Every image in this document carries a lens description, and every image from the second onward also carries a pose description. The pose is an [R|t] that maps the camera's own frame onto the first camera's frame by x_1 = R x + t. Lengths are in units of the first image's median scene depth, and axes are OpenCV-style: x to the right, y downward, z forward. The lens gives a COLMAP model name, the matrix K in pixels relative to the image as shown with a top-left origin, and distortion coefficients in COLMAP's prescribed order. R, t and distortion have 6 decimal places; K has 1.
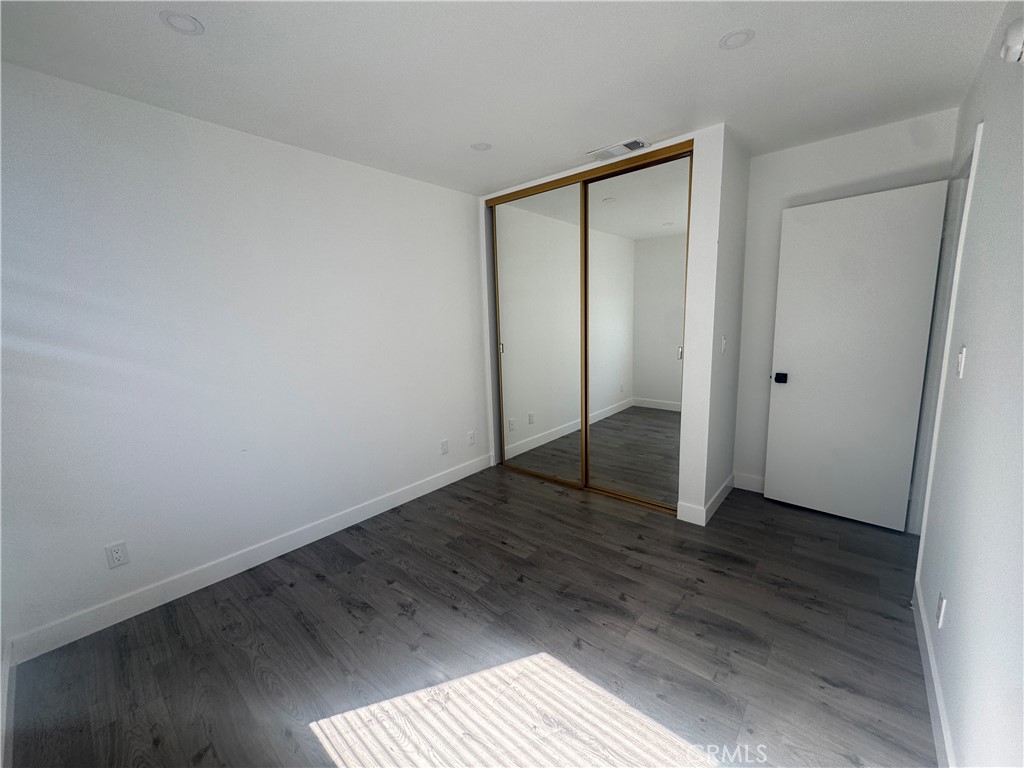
lens RADIAL K [[407.4, 0, 515.0], [0, 407.4, 380.0], [0, 0, 1]] dist [0.001853, 0.000413]
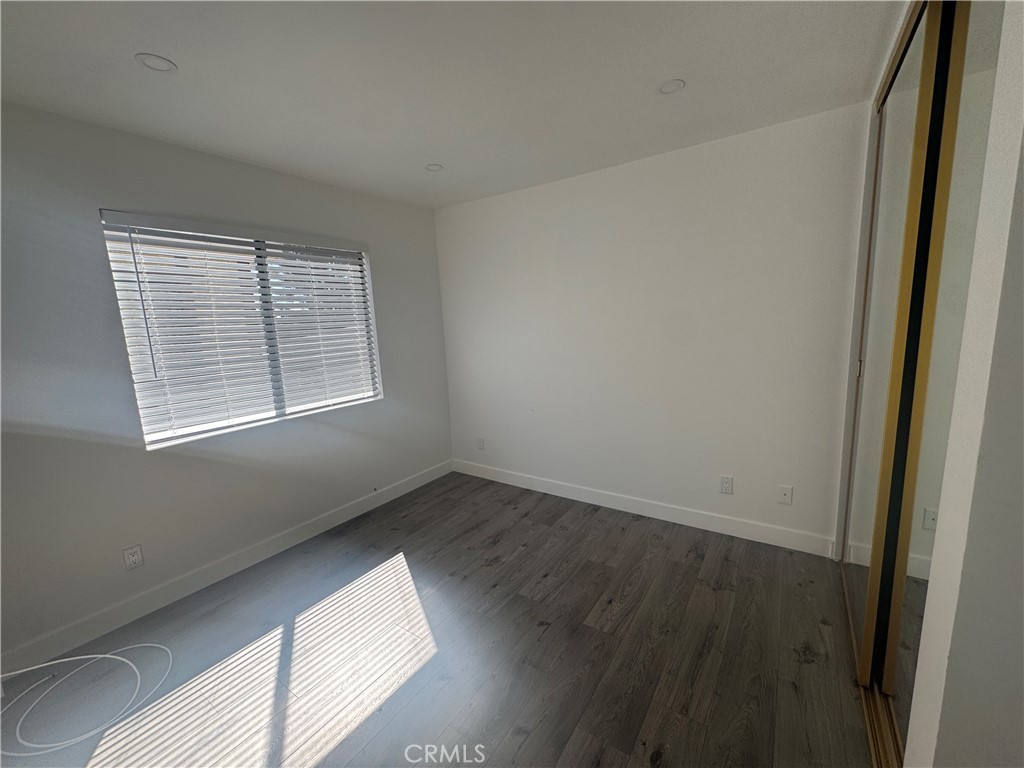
lens RADIAL K [[407.4, 0, 514.0], [0, 407.4, 386.4], [0, 0, 1]] dist [0.001853, 0.000413]
pose [[0.117148, 0.189170, -0.974931, 0.639014], [-0.108665, 0.978238, 0.176754, -0.143185], [0.987152, 0.085234, 0.135155, 0.626670]]
